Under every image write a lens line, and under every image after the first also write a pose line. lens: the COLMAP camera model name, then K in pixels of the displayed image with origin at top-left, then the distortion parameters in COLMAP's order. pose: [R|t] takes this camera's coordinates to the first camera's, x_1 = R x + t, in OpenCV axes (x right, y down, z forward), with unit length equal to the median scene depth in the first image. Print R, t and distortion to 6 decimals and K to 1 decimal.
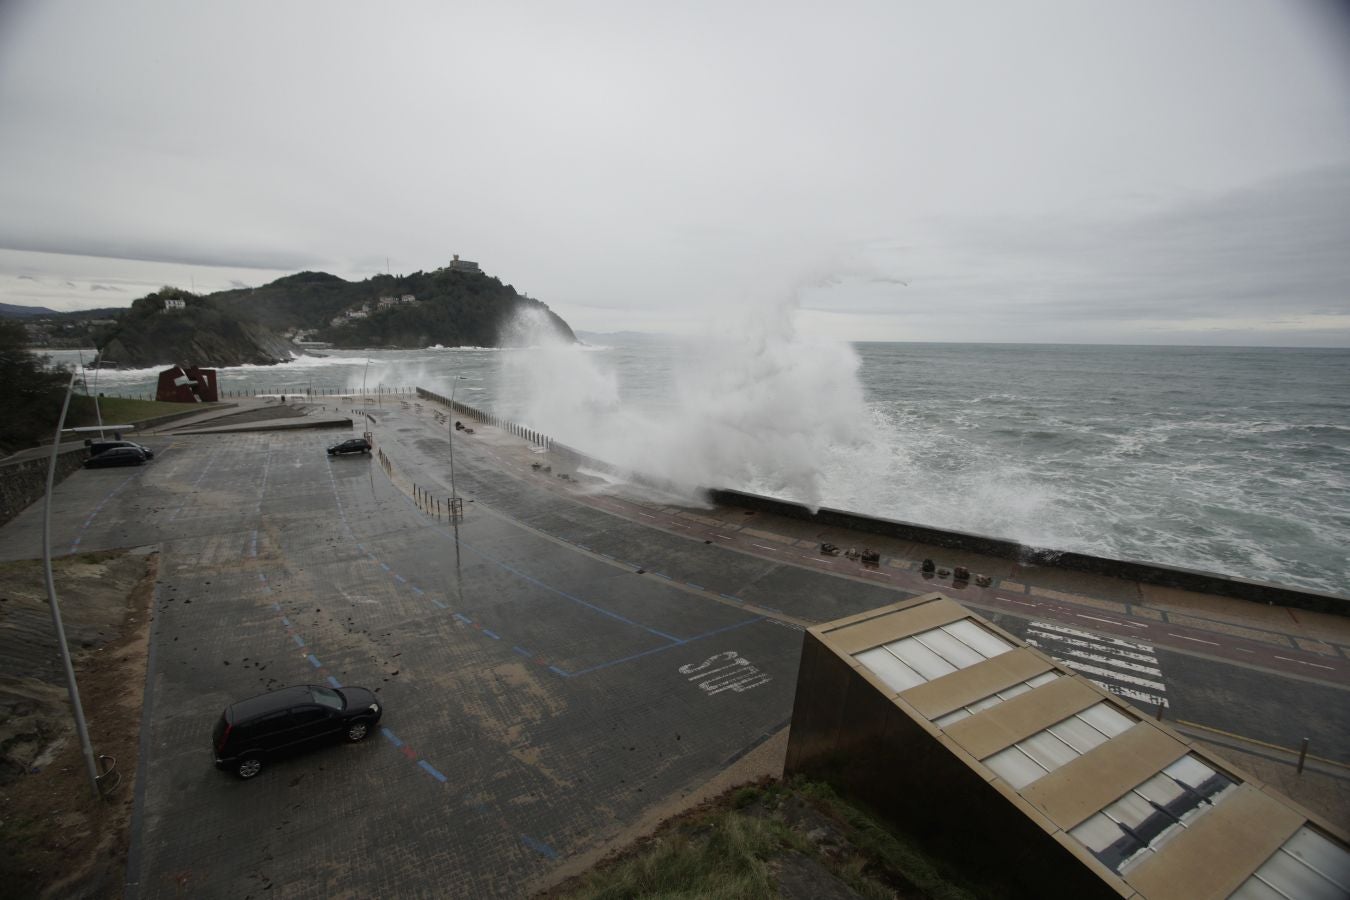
lens RADIAL K [[593.0, 0, 672.1], [0, 593.0, 447.6], [0, 0, 1]] dist [-0.009964, 0.000400]
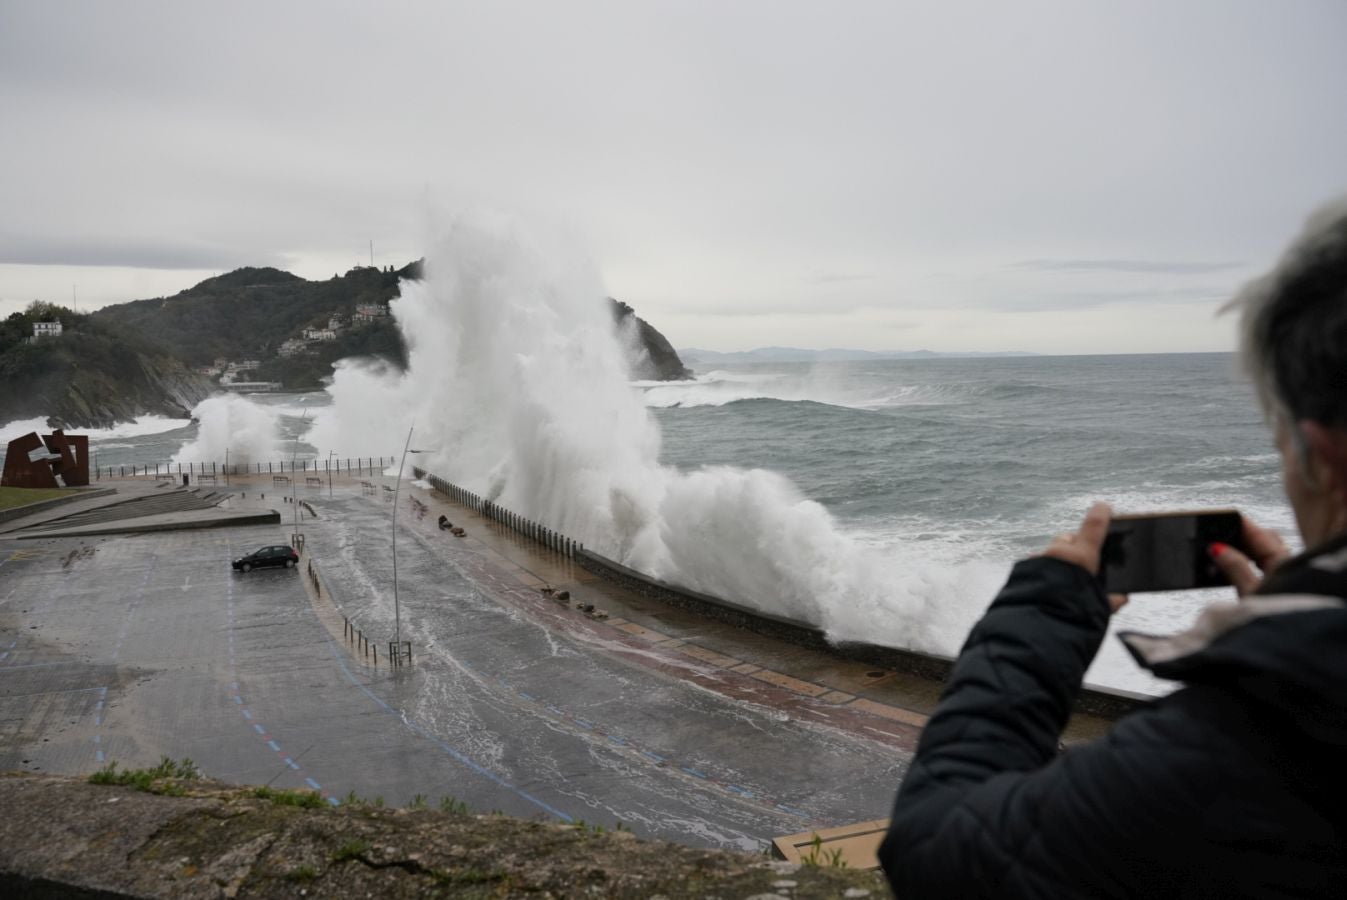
lens RADIAL K [[1076.8, 0, 677.4], [0, 1076.8, 451.6], [0, 0, 1]] dist [-0.003472, -0.003673]
pose [[0.986245, -0.015527, -0.164559, 0.069526], [-0.000607, 0.995231, -0.097541, -0.002450], [0.165288, 0.096299, 0.981533, -0.054563]]
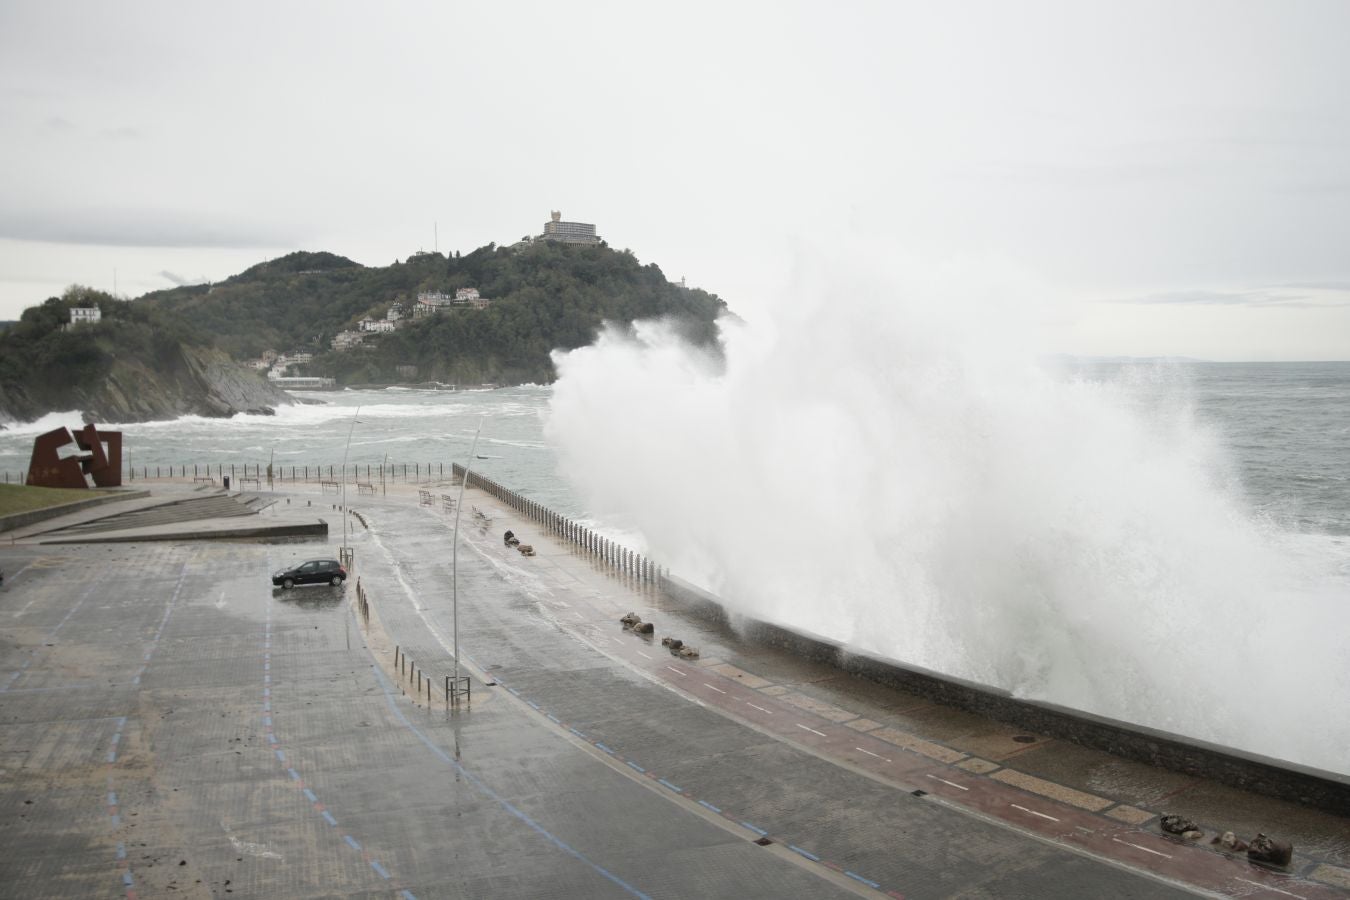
lens RADIAL K [[1221.9, 0, 671.1], [0, 1221.9, 447.3], [0, 0, 1]] dist [0.002664, 0.044812]
pose [[0.969479, 0.004385, -0.245136, 0.057161], [-0.032334, 0.993393, -0.110109, -0.003463], [0.243034, 0.114674, 0.963216, -0.029475]]
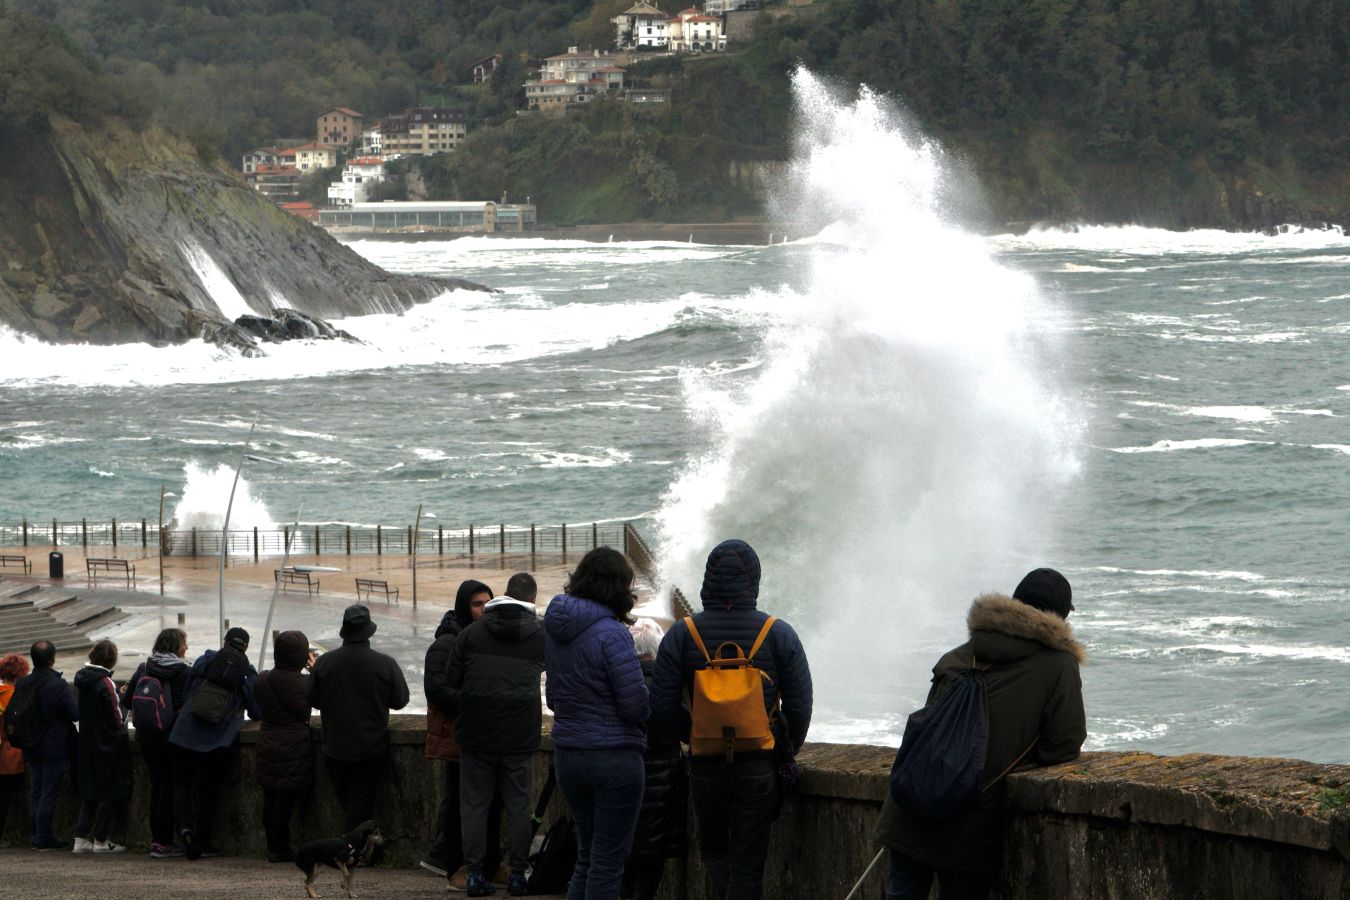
lens RADIAL K [[4242.8, 0, 672.7], [0, 4242.8, 450.0], [0, 0, 1]] dist [-0.097404, 1.329435]
pose [[0.881926, 0.018722, -0.471017, 0.545707], [-0.070151, 0.993297, -0.091869, 0.009222], [0.466140, 0.114064, 0.877327, -0.558259]]
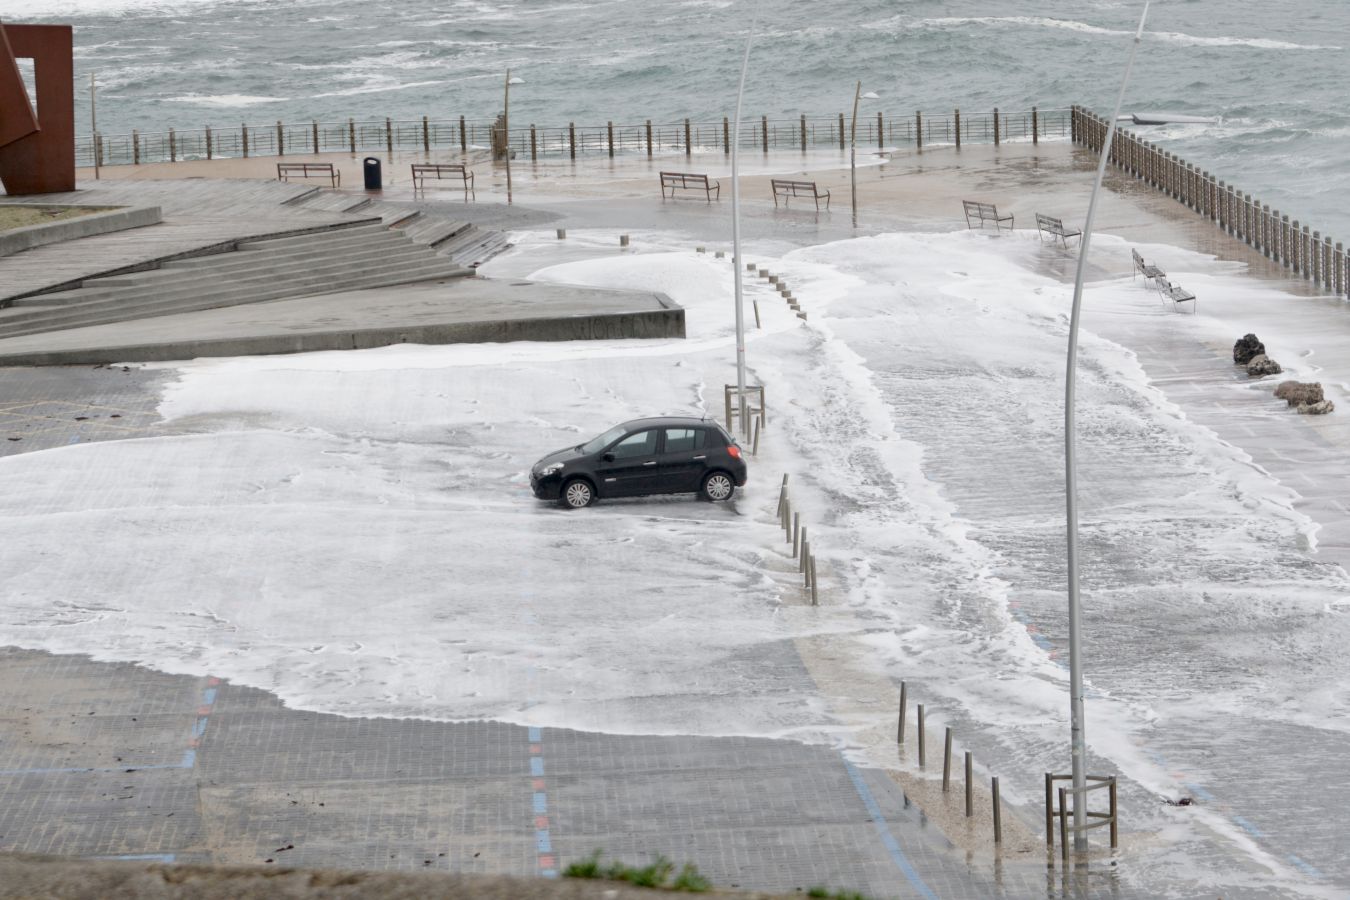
lens RADIAL K [[4242.8, 0, 672.7], [0, 4242.8, 450.0], [0, 0, 1]] dist [-0.097404, 1.329435]
pose [[0.868149, 0.037054, -0.494919, 0.099671], [-0.043475, 0.999053, -0.001463, -0.004090], [0.494396, 0.022787, 0.868938, -0.116423]]
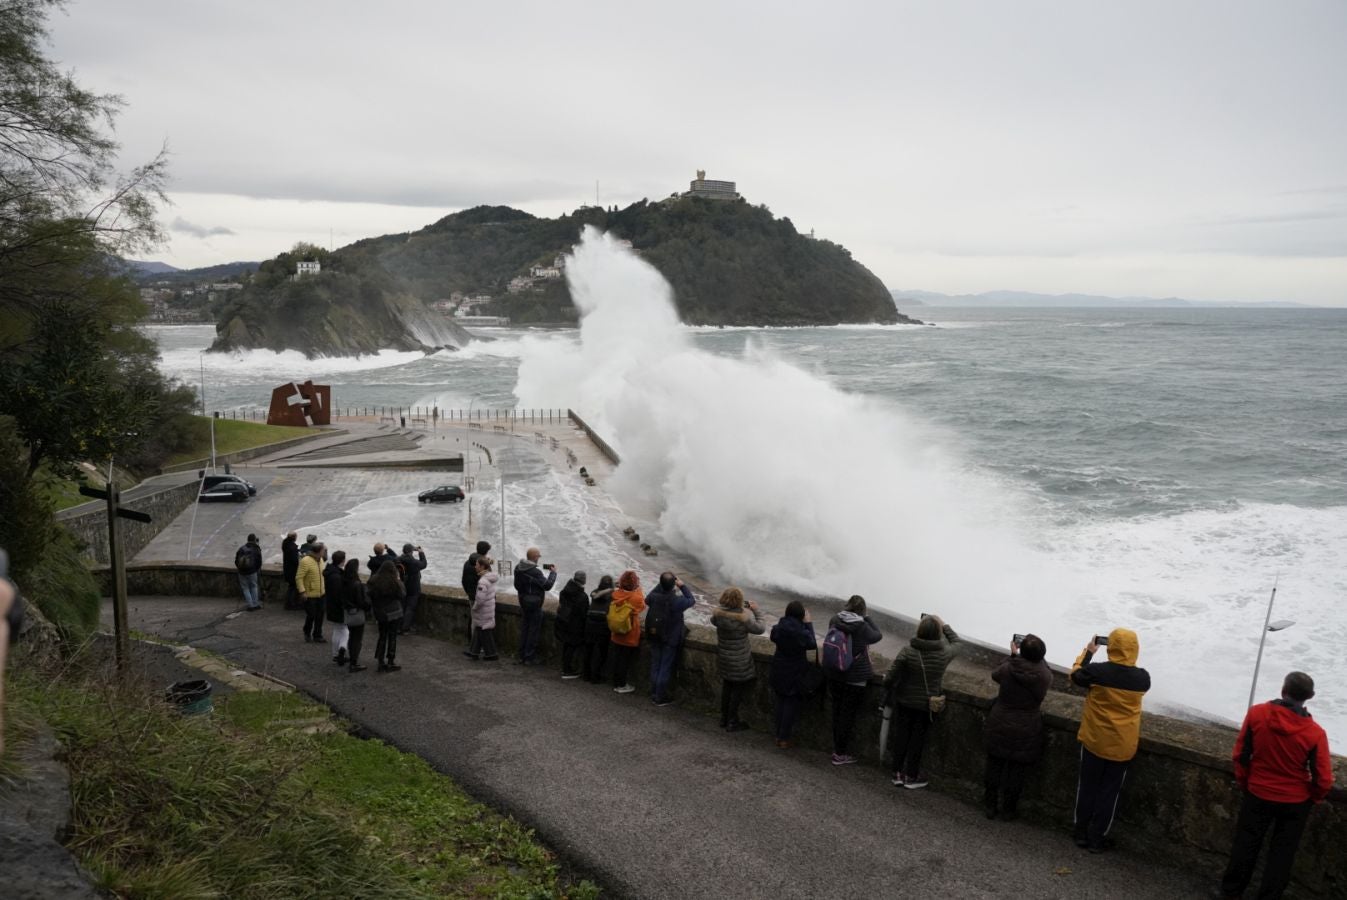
lens RADIAL K [[1076.8, 0, 677.4], [0, 1076.8, 451.6], [0, 0, 1]] dist [-0.003472, -0.003673]
pose [[0.933905, 0.046288, -0.354512, 0.303097], [-0.062968, 0.997379, -0.035653, -0.027325], [0.351932, 0.055619, 0.934372, -0.319409]]
